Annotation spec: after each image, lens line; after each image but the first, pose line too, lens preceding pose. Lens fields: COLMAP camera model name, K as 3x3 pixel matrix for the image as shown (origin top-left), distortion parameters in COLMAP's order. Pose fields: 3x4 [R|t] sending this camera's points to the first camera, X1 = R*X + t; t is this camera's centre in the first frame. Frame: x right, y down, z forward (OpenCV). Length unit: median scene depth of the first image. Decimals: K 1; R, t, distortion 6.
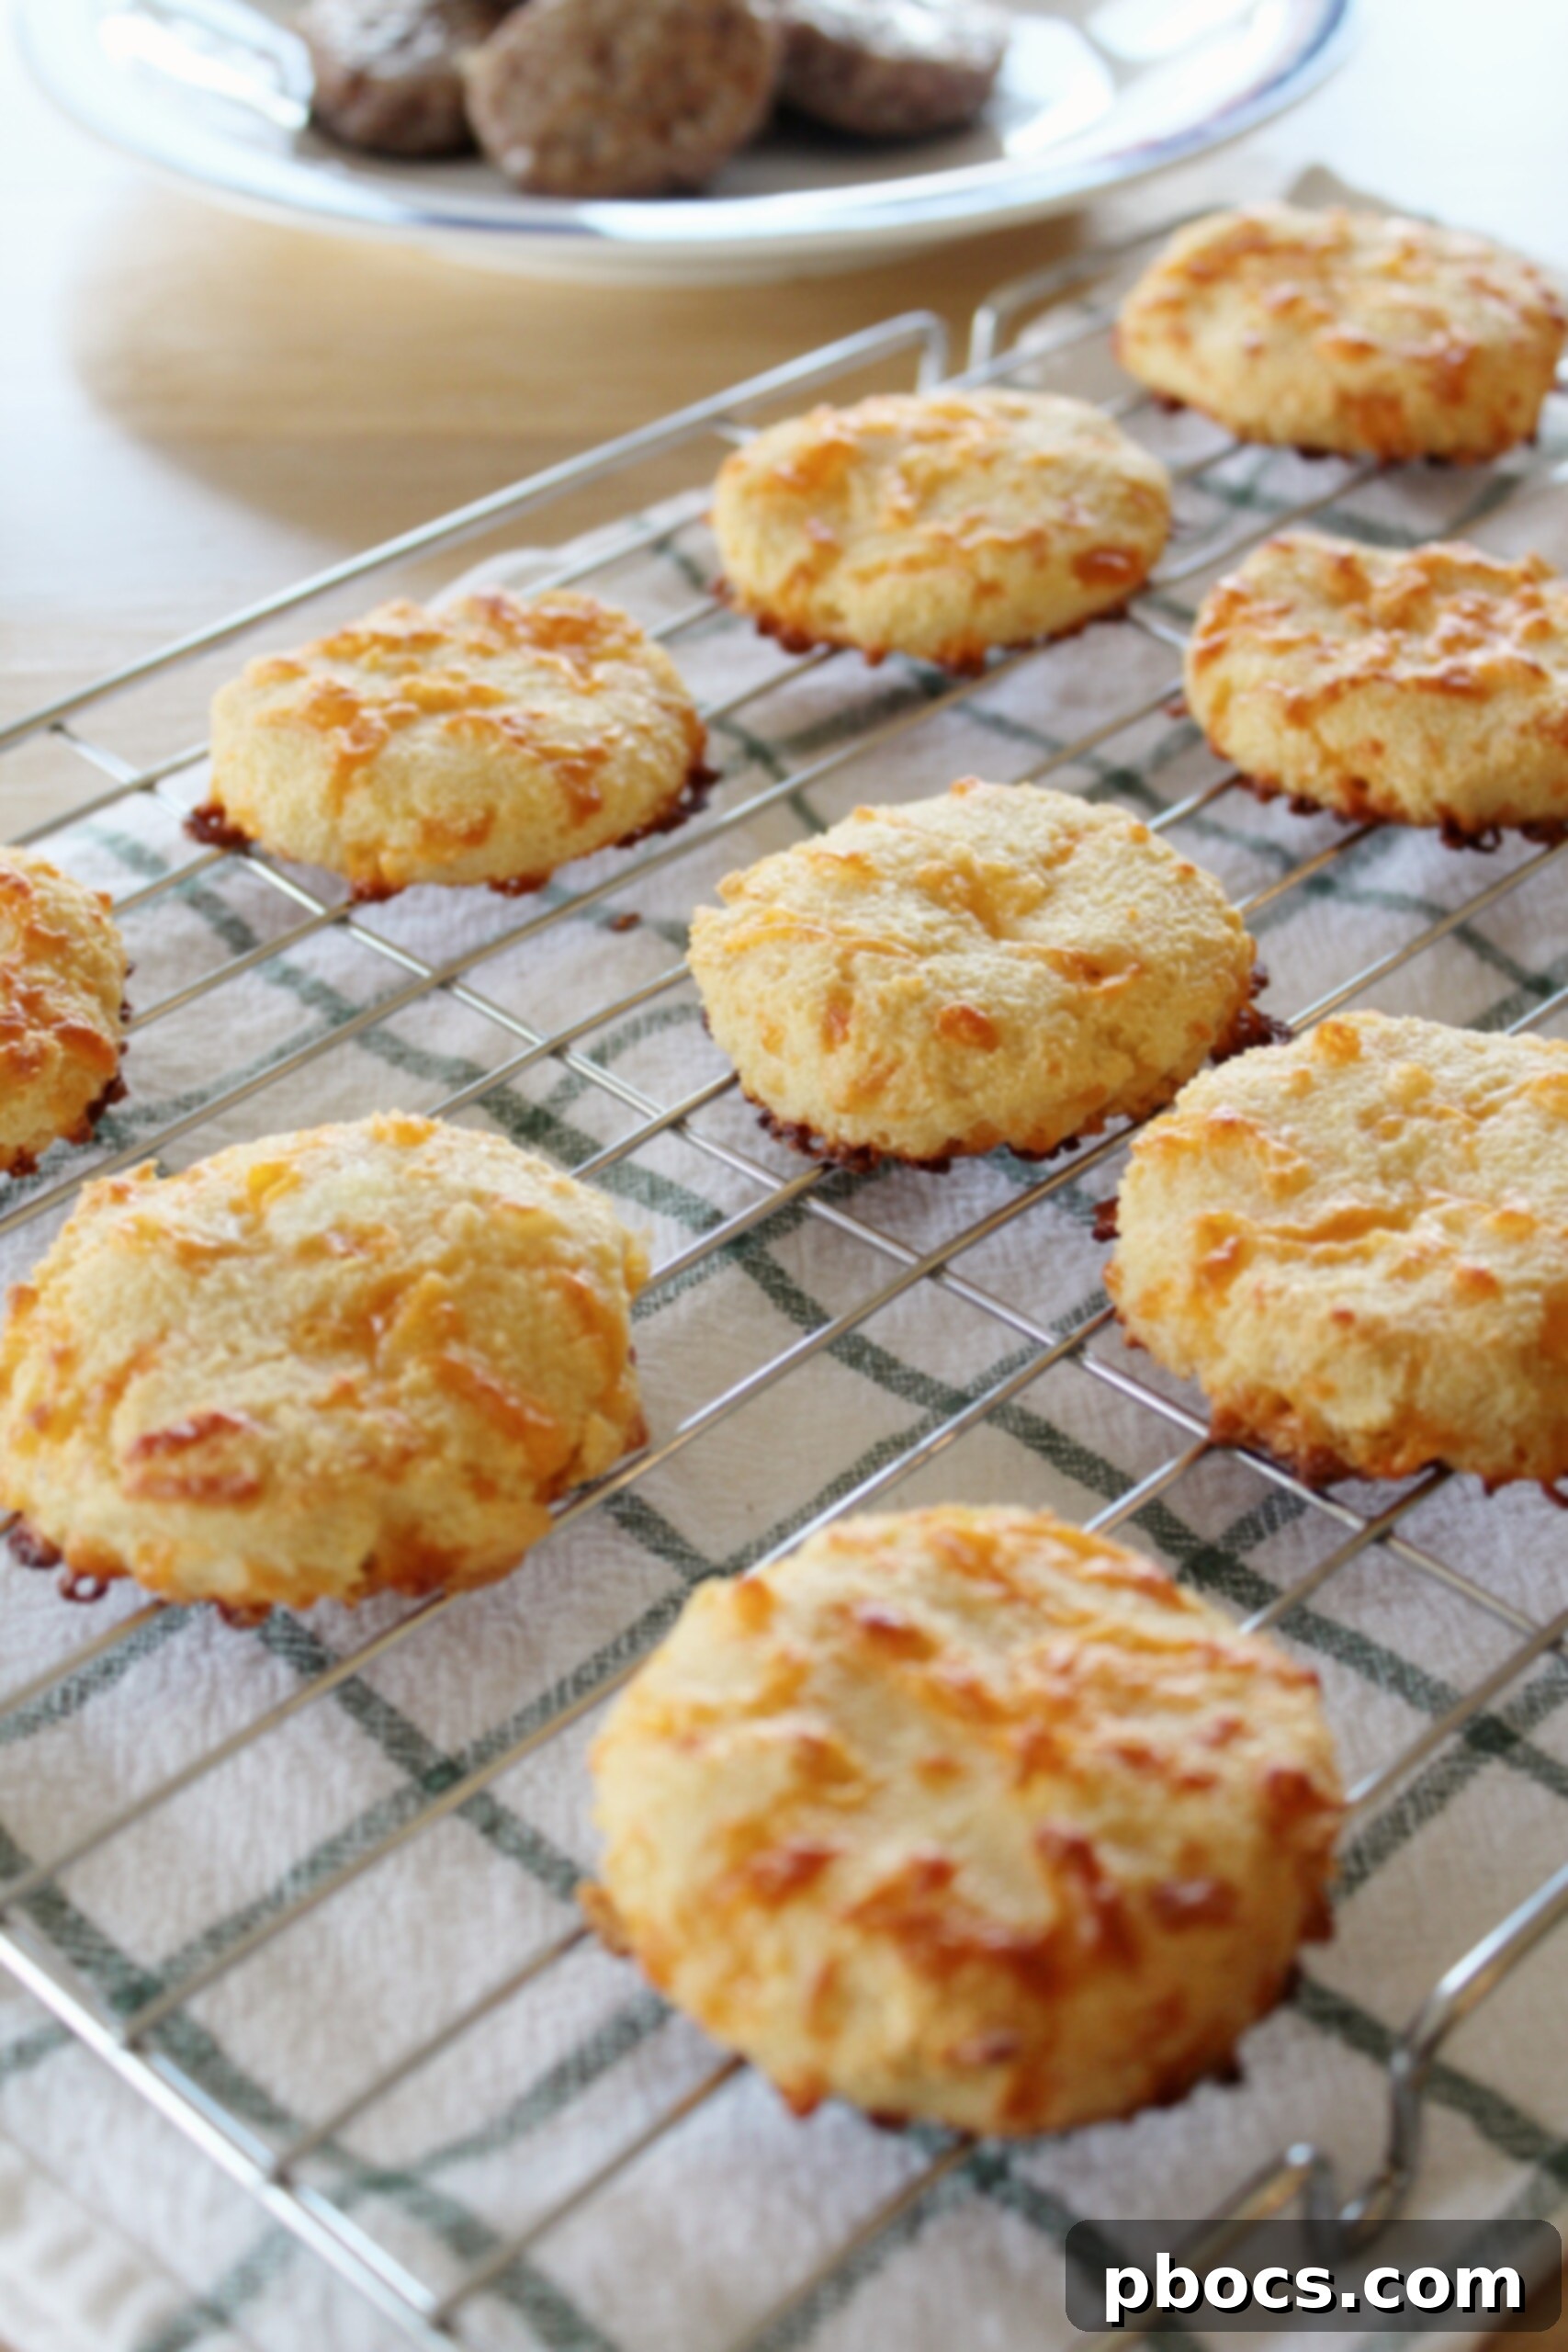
lens RADIAL K [[3308.7, 0, 784.0], [0, 3308.7, 1176.0], [0, 0, 1]] dist [0.007547, -0.007453]
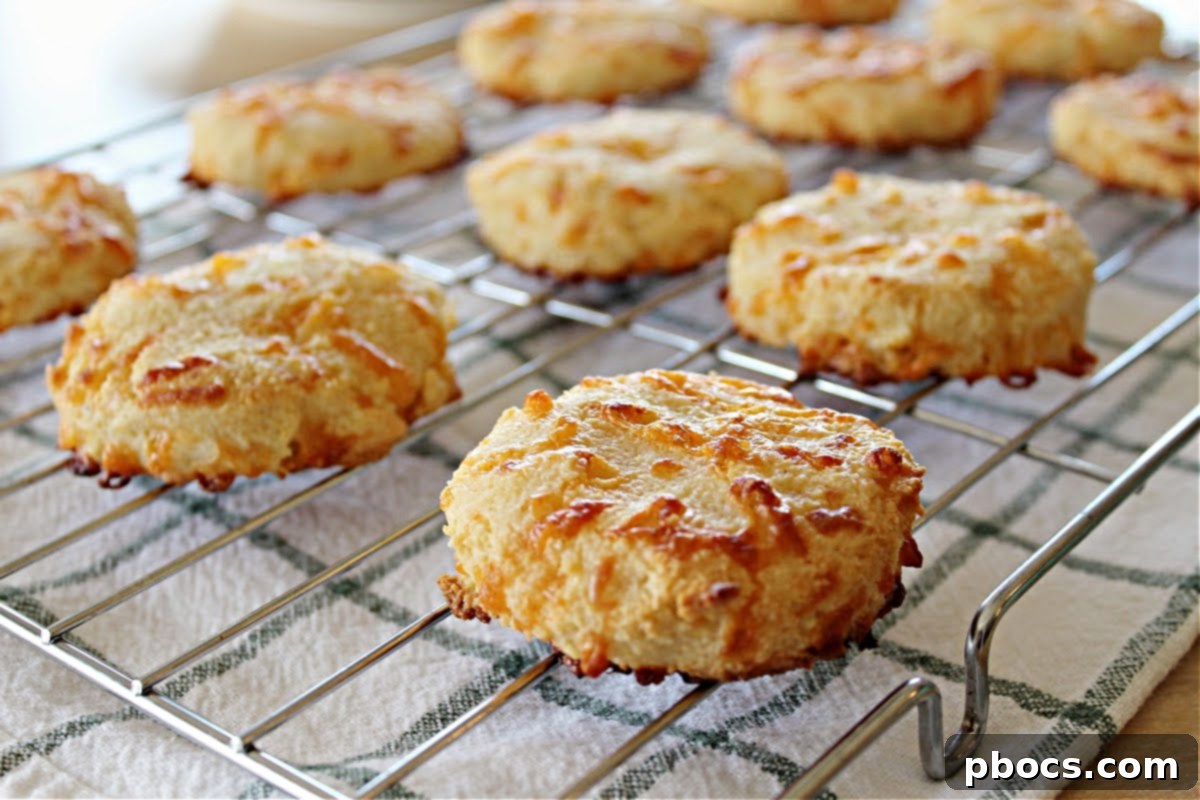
lens RADIAL K [[1688.3, 0, 600.0], [0, 1688.3, 400.0], [0, 0, 1]] dist [0.007547, -0.007453]
pose [[0.996319, -0.048113, 0.070952, -0.034025], [0.060476, 0.981075, -0.183941, 0.250891], [-0.060759, 0.187555, 0.980373, 0.178908]]
